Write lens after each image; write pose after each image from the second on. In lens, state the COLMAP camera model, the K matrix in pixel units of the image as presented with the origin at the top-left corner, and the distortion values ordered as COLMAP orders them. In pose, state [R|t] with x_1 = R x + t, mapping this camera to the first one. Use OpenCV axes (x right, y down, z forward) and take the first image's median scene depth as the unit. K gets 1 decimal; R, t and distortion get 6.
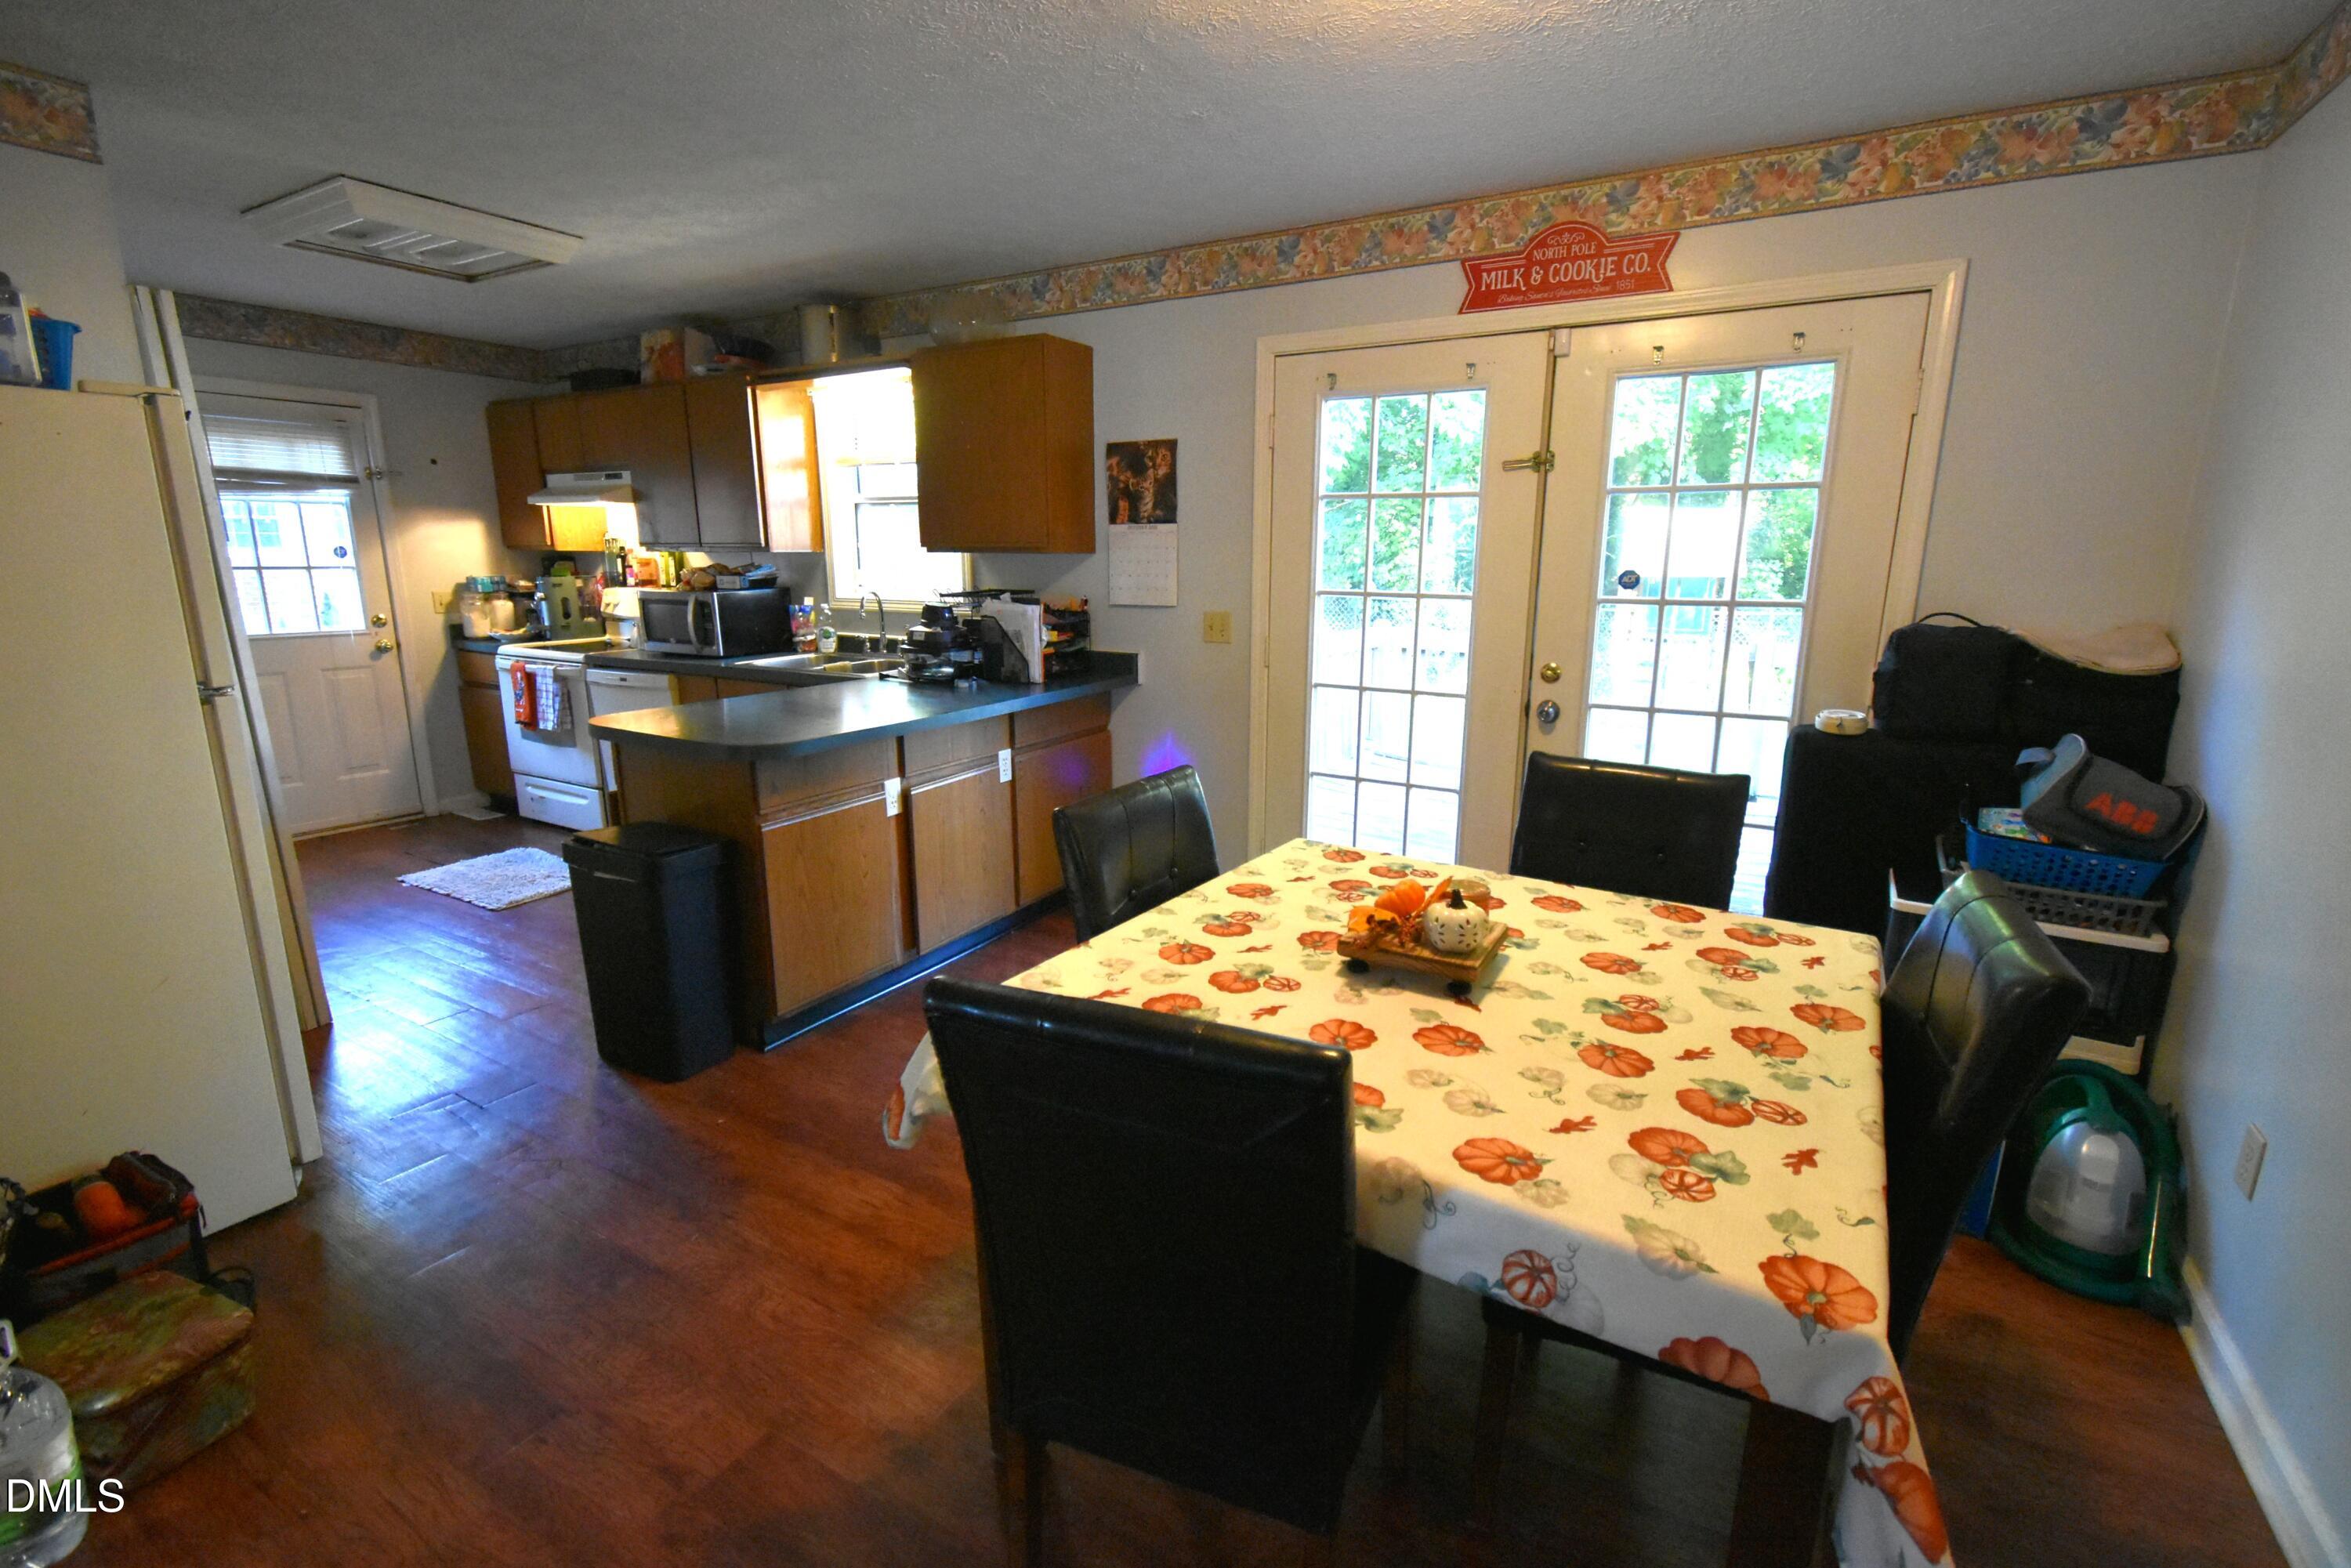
lens RADIAL K [[1033.9, 0, 1178.4], [0, 1033.9, 776.7], [0, 0, 1]] dist [0.009670, -0.005250]
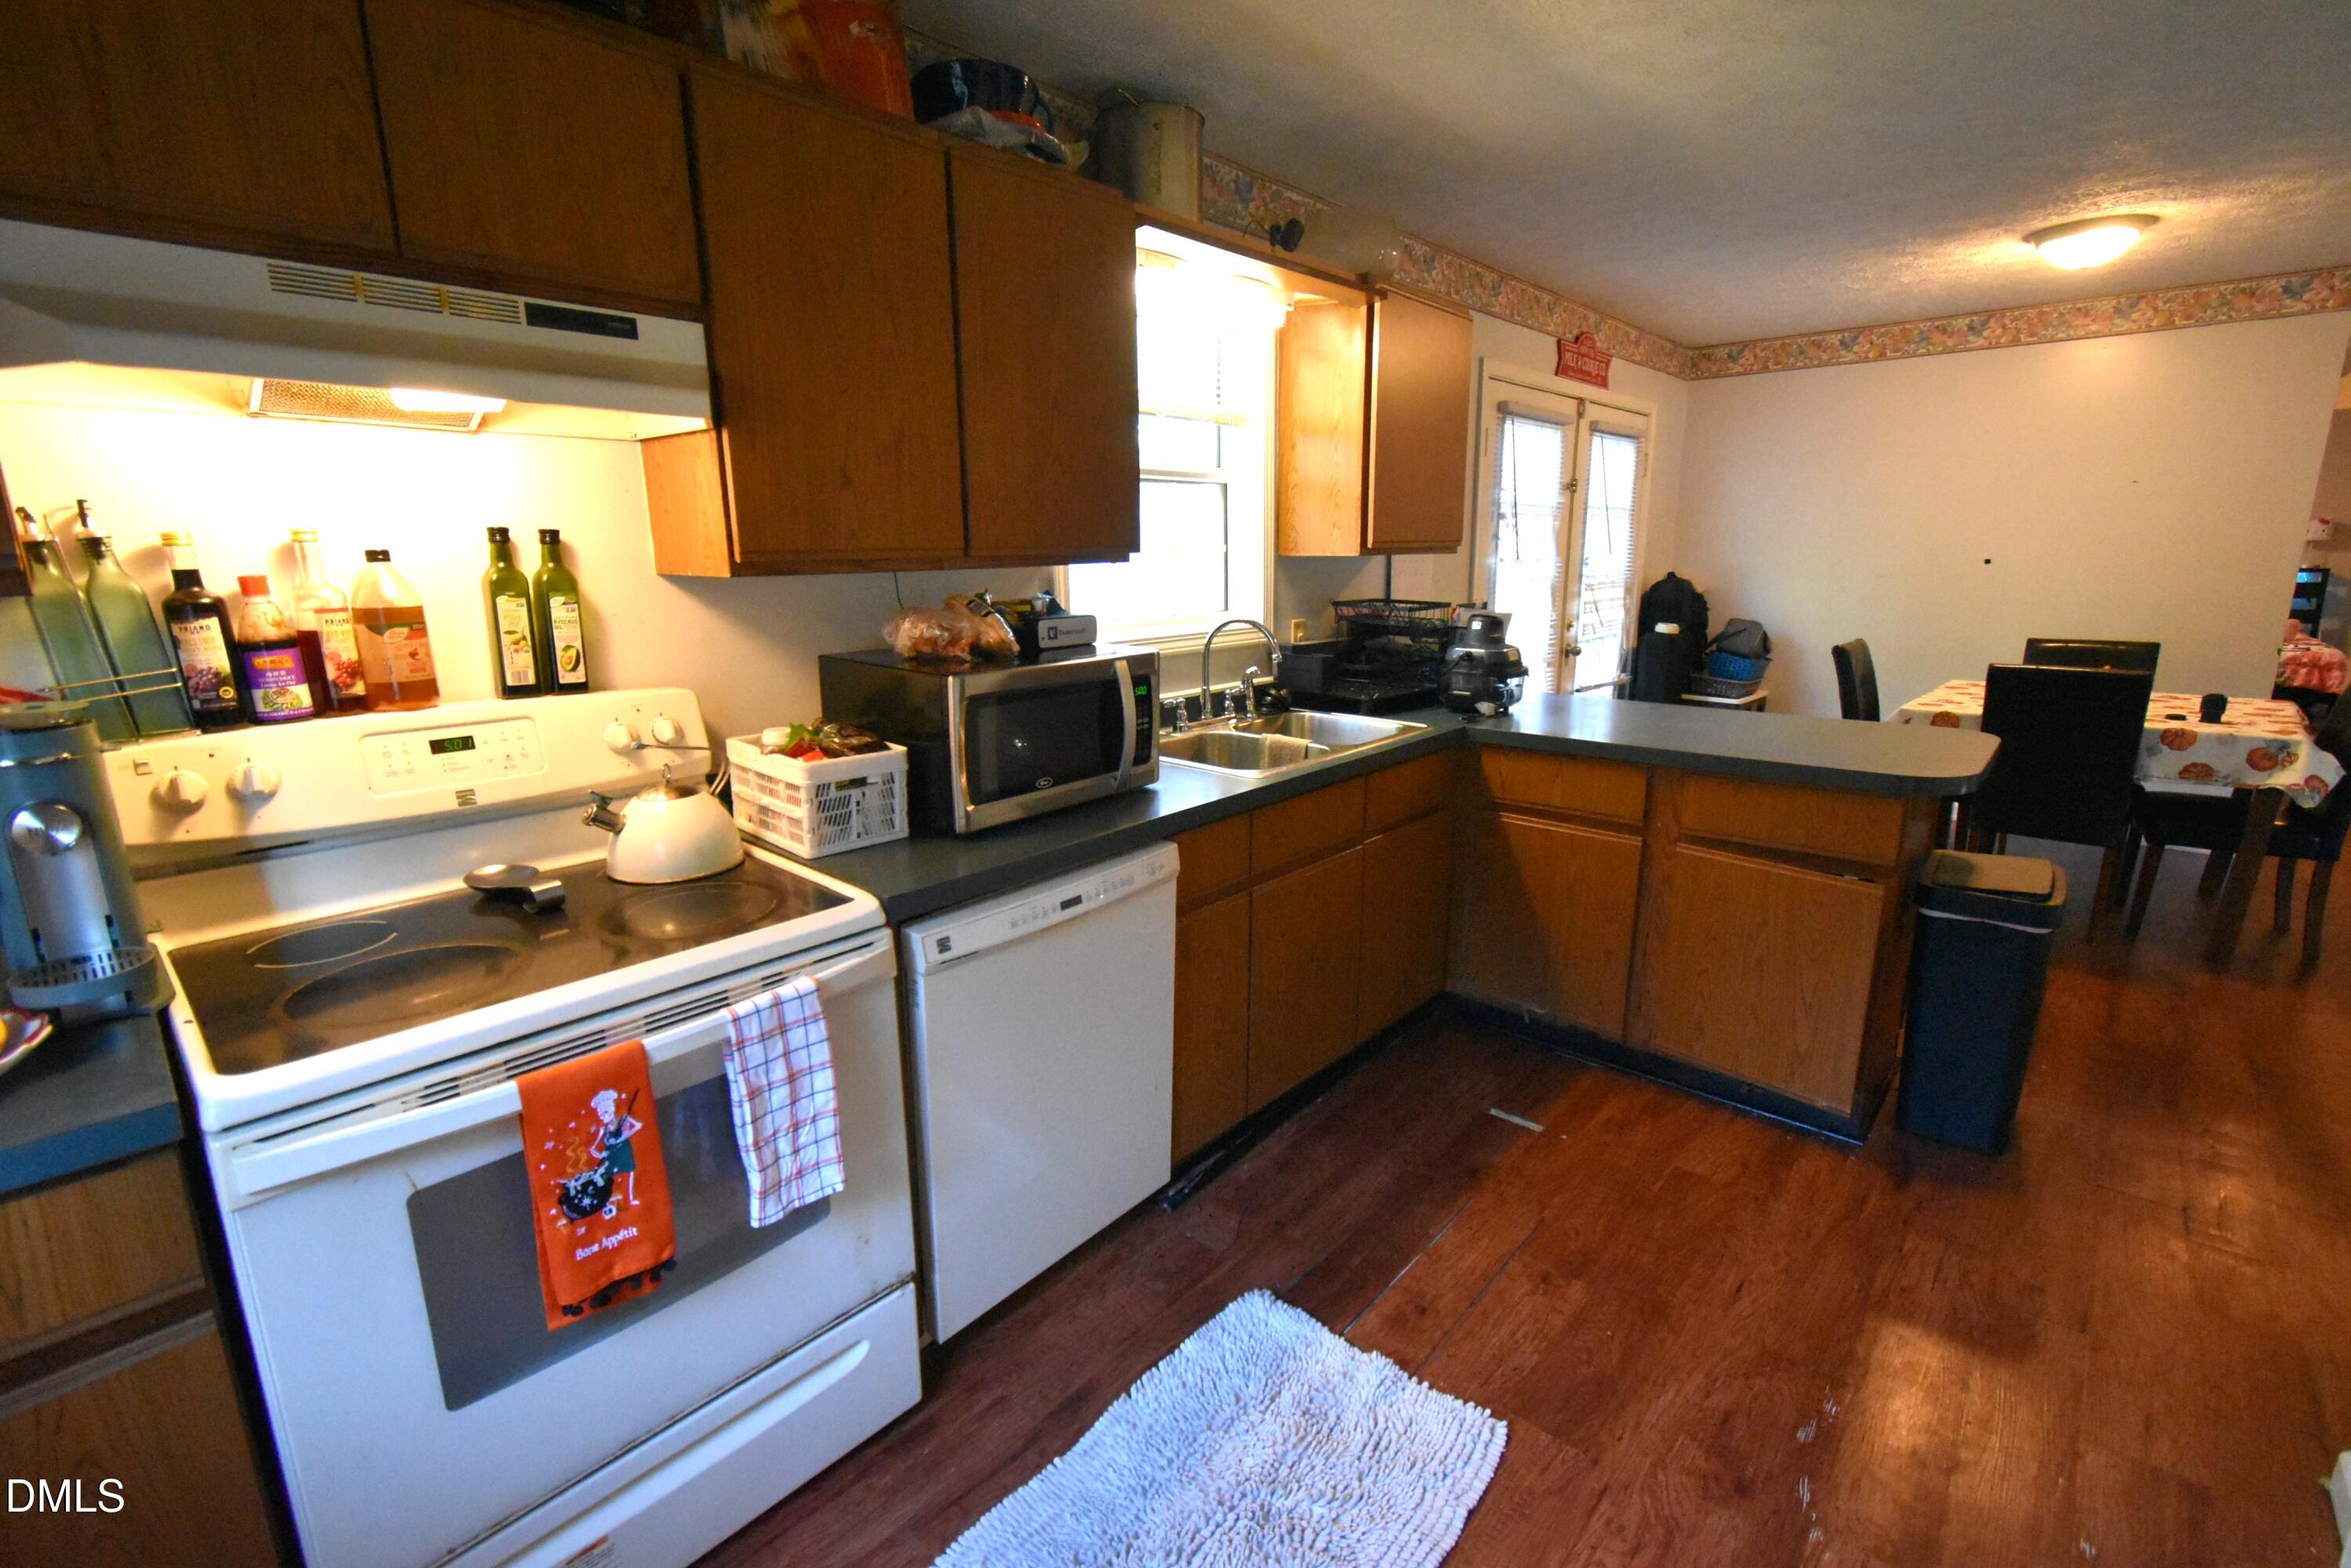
lens RADIAL K [[1032.8, 0, 1180.4], [0, 1032.8, 777.4], [0, 0, 1]] dist [0.011279, -0.006847]
pose [[0.197274, -0.219697, 0.955414, -1.113970], [0.224058, 0.958875, 0.174229, -0.246860], [-0.954401, 0.179698, 0.238386, 1.084244]]
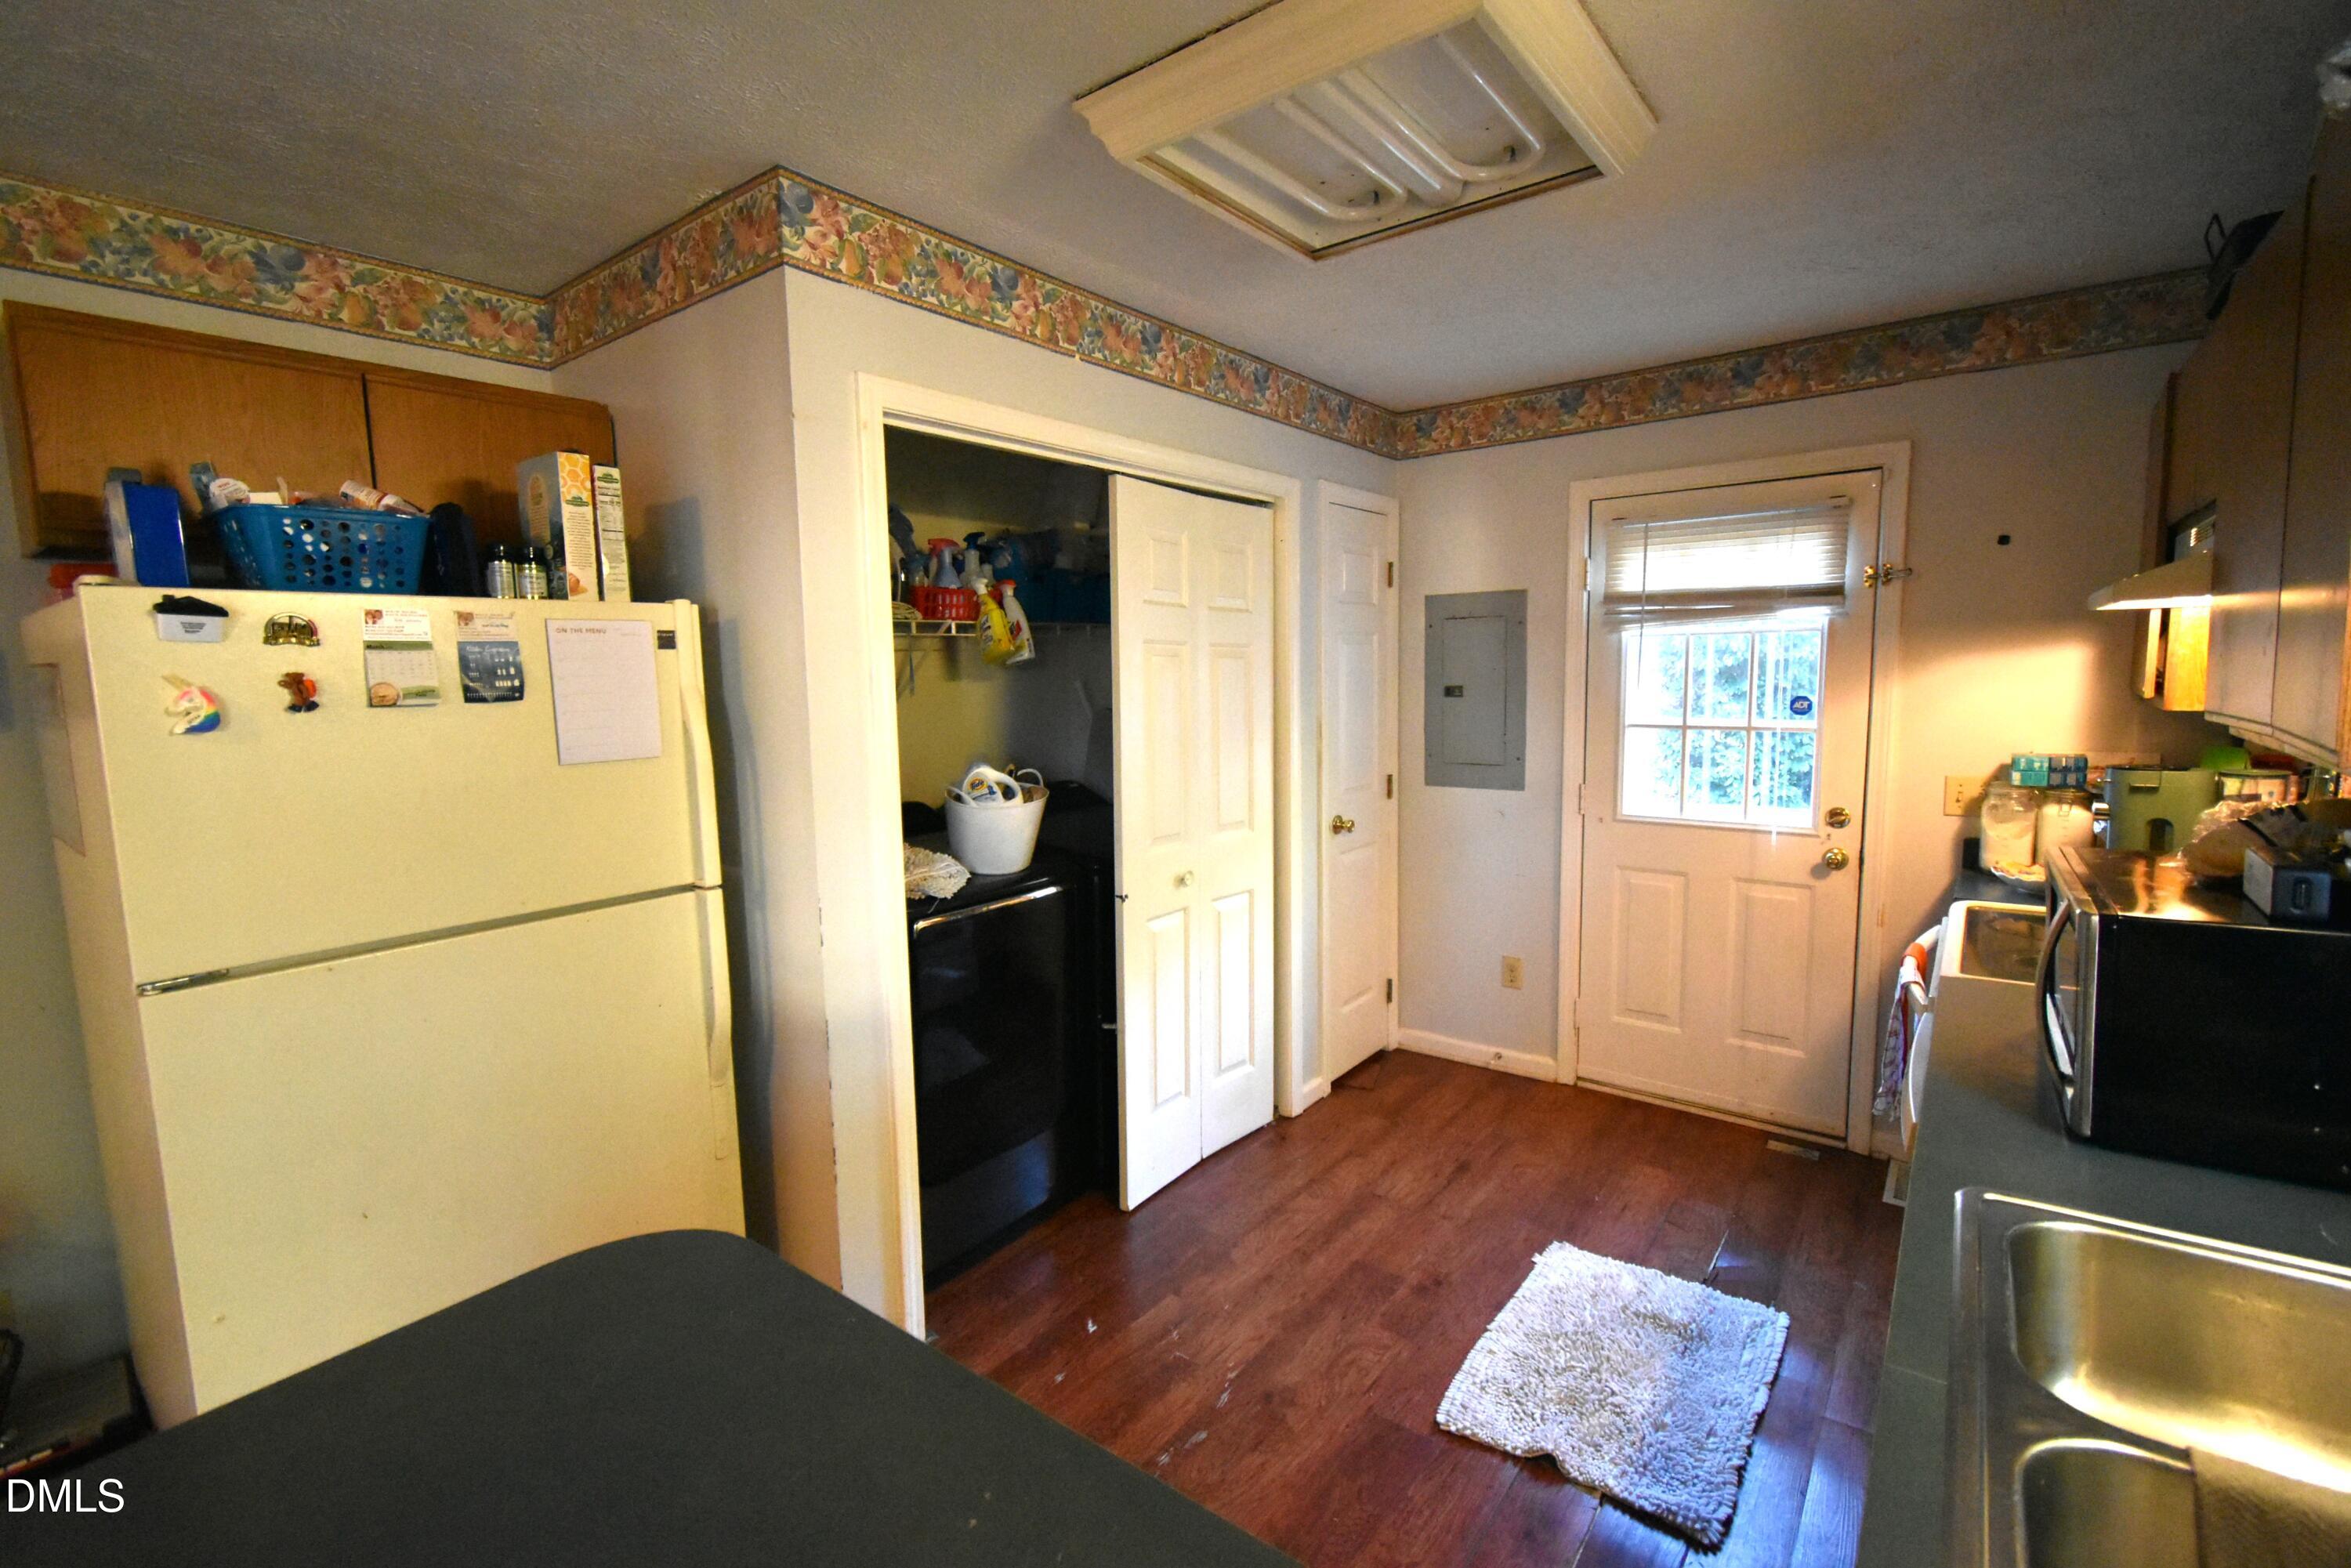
lens RADIAL K [[1032.0, 0, 1179.0], [0, 1032.0, 775.0], [0, 0, 1]] dist [0.007167, -0.004975]
pose [[-0.125291, 0.103202, -0.986738, -0.182438], [-0.191007, 0.973460, 0.126066, -0.247563], [0.973560, 0.204269, -0.102254, 0.960148]]
